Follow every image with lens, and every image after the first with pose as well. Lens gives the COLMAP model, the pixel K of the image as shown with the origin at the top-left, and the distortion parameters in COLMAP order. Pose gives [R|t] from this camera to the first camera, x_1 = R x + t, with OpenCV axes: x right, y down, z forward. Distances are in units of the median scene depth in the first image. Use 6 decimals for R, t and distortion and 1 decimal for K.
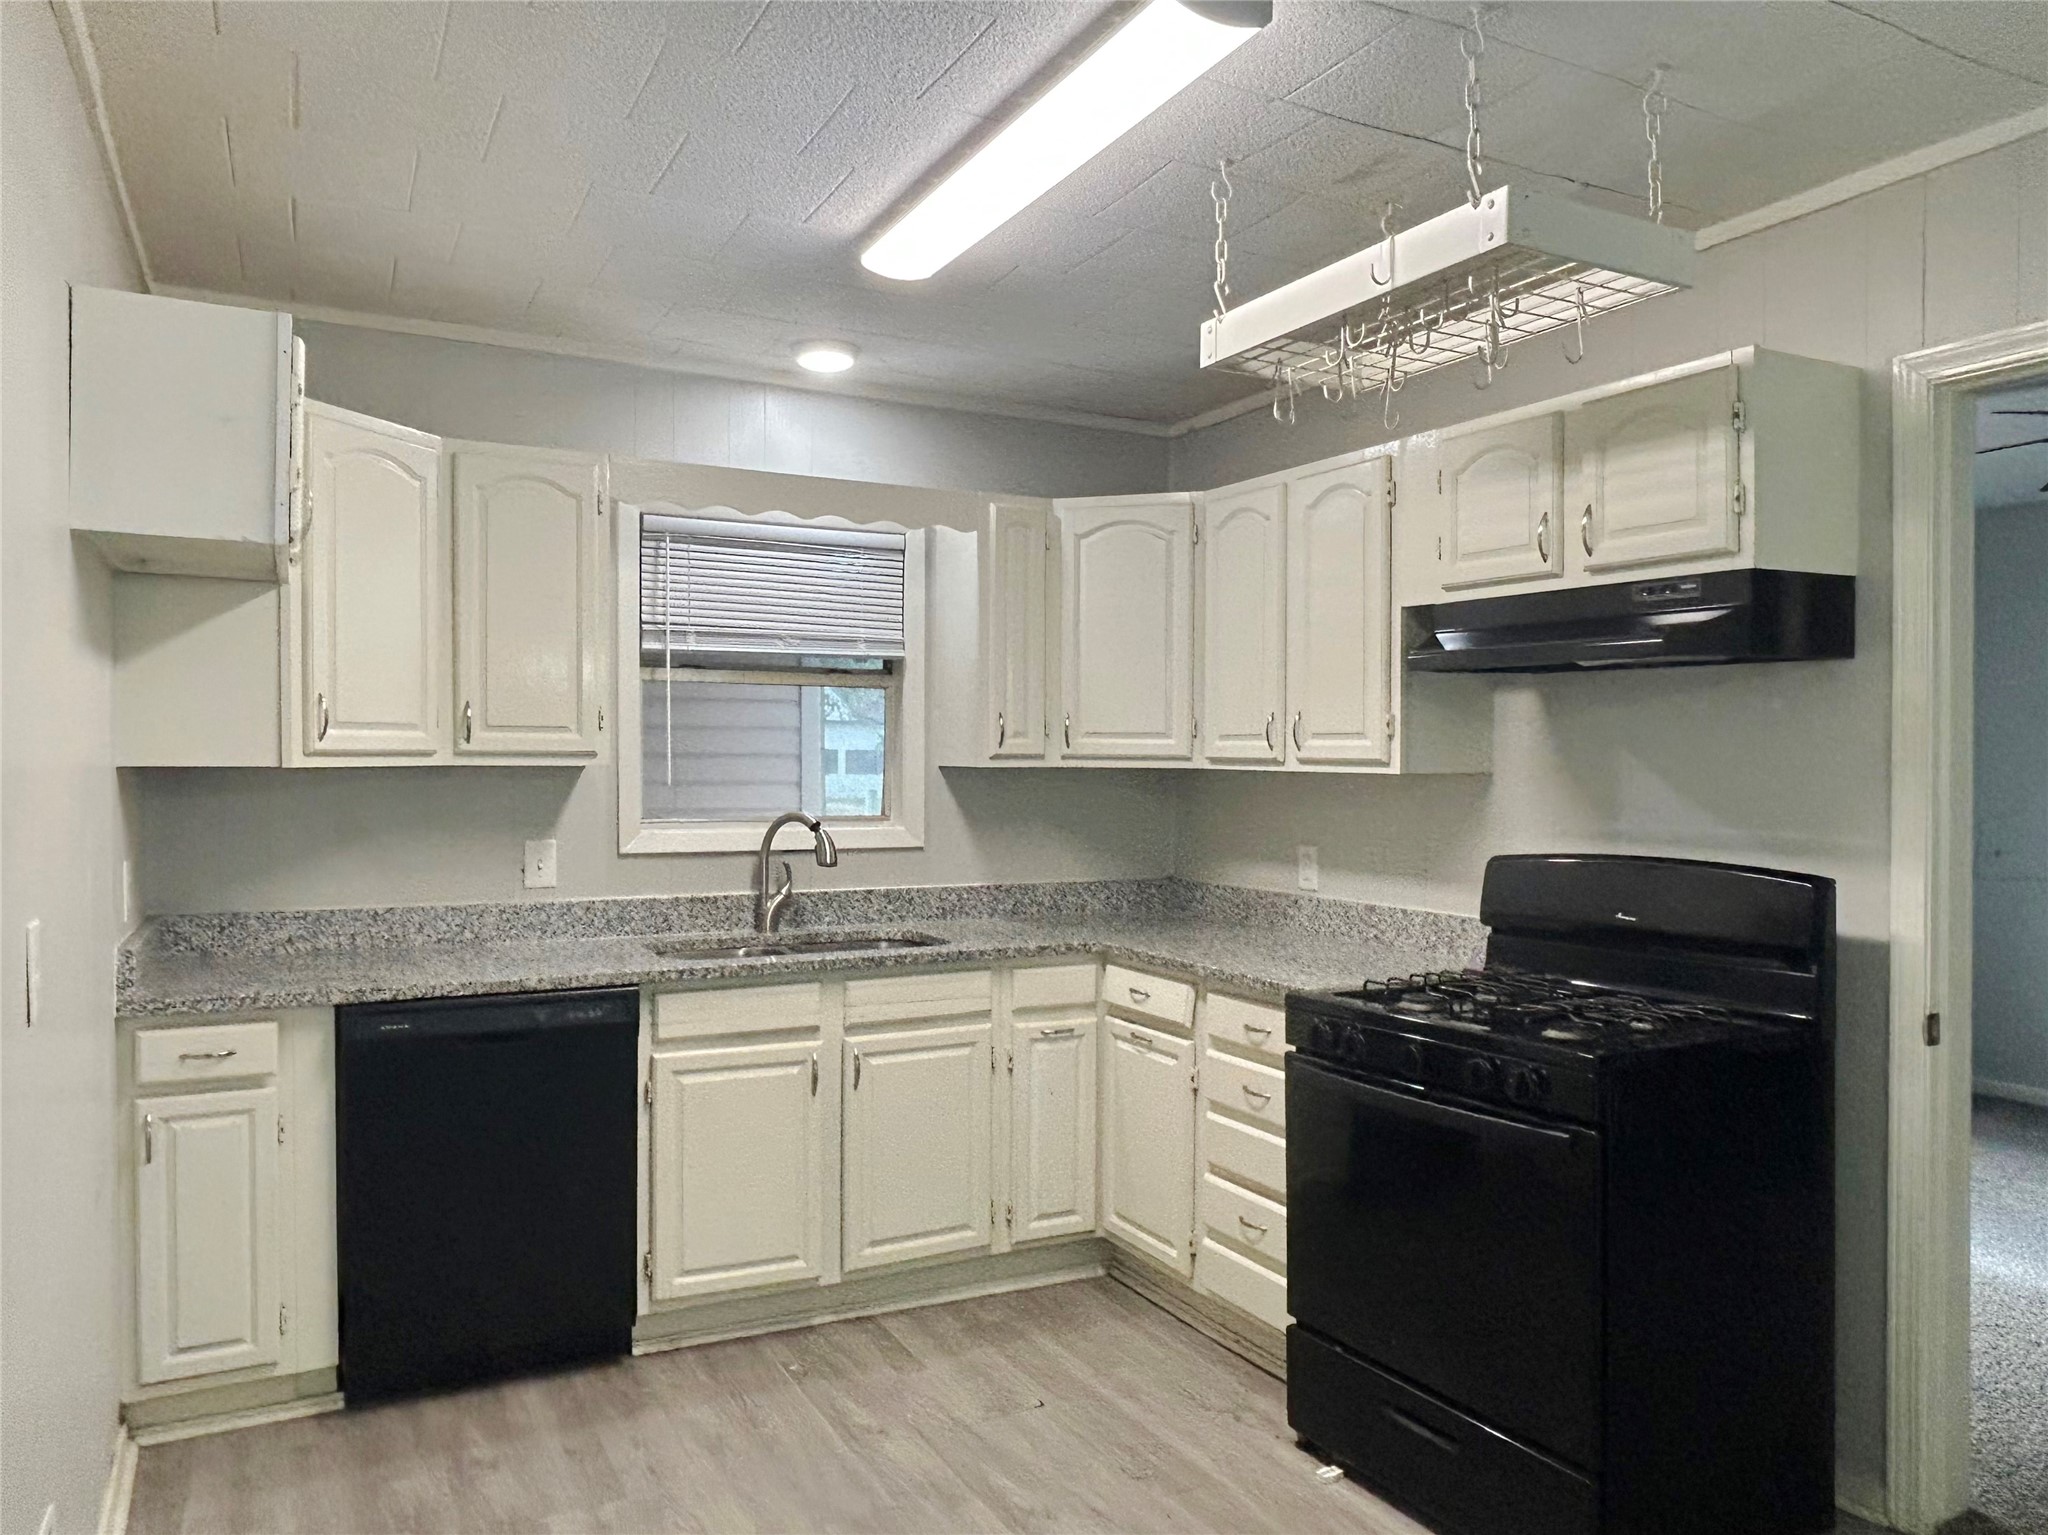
lens RADIAL K [[1409.9, 0, 1024.0], [0, 1409.9, 767.5], [0, 0, 1]] dist [-0.001354, -0.000606]
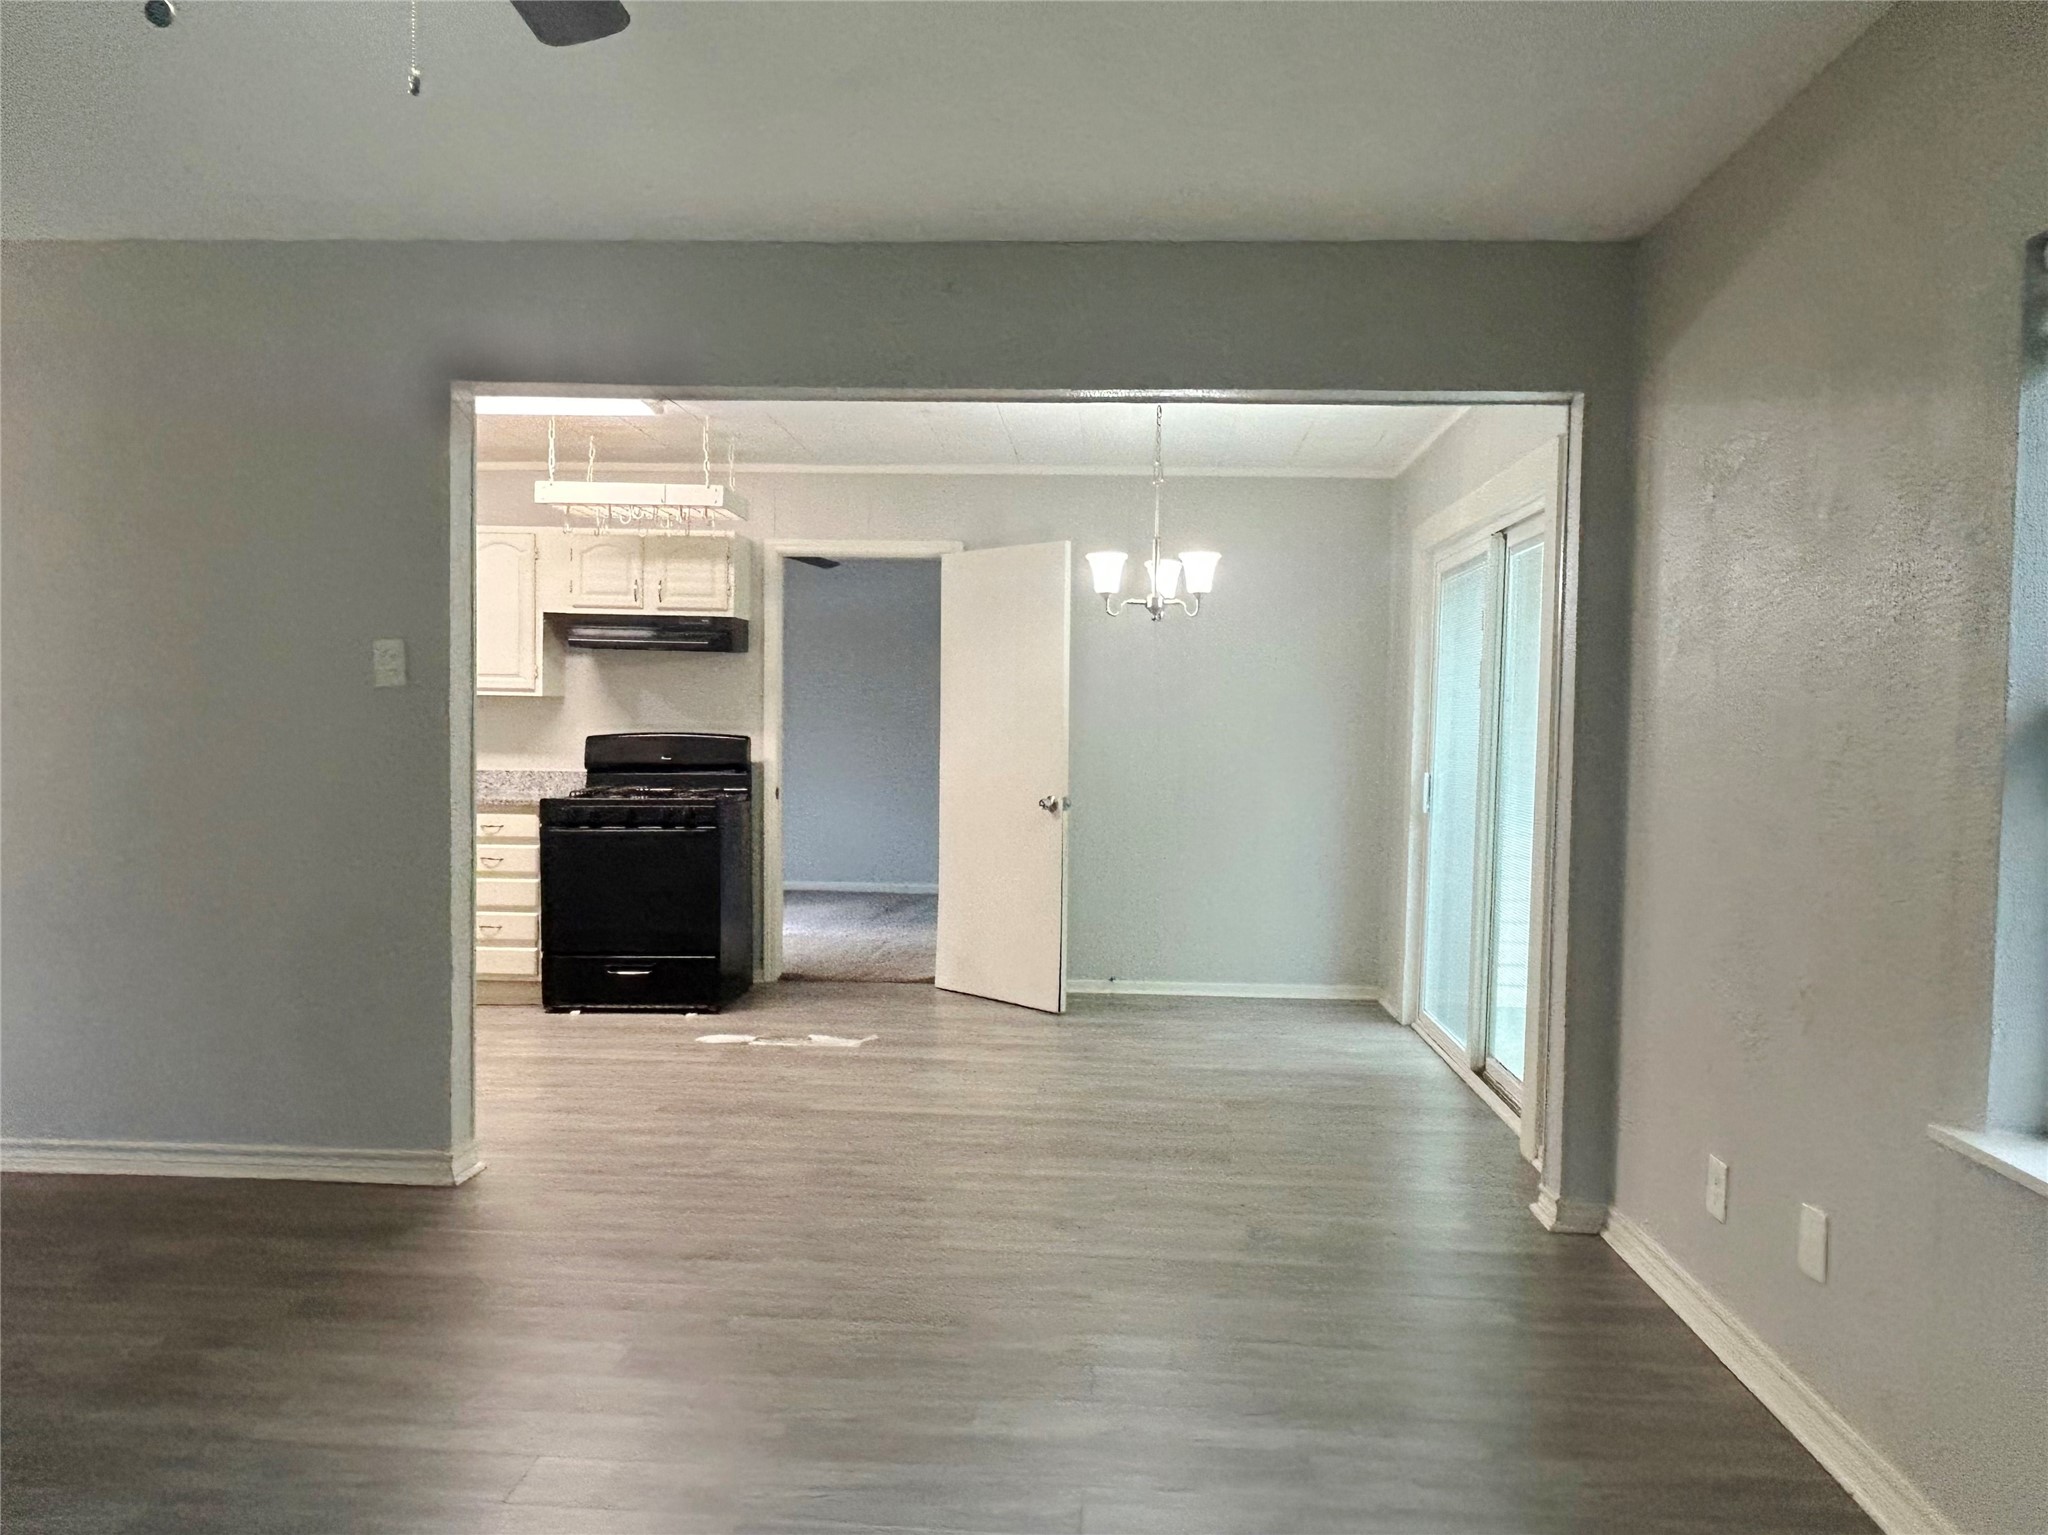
lens RADIAL K [[1409.9, 0, 1024.0], [0, 1409.9, 767.5], [0, 0, 1]] dist [-0.001354, -0.000606]
pose [[0.507455, -0.028383, 0.861211, -1.302319], [-0.008663, 0.999239, 0.038036, 0.028481], [-0.861635, -0.026763, 0.506822, -0.700985]]
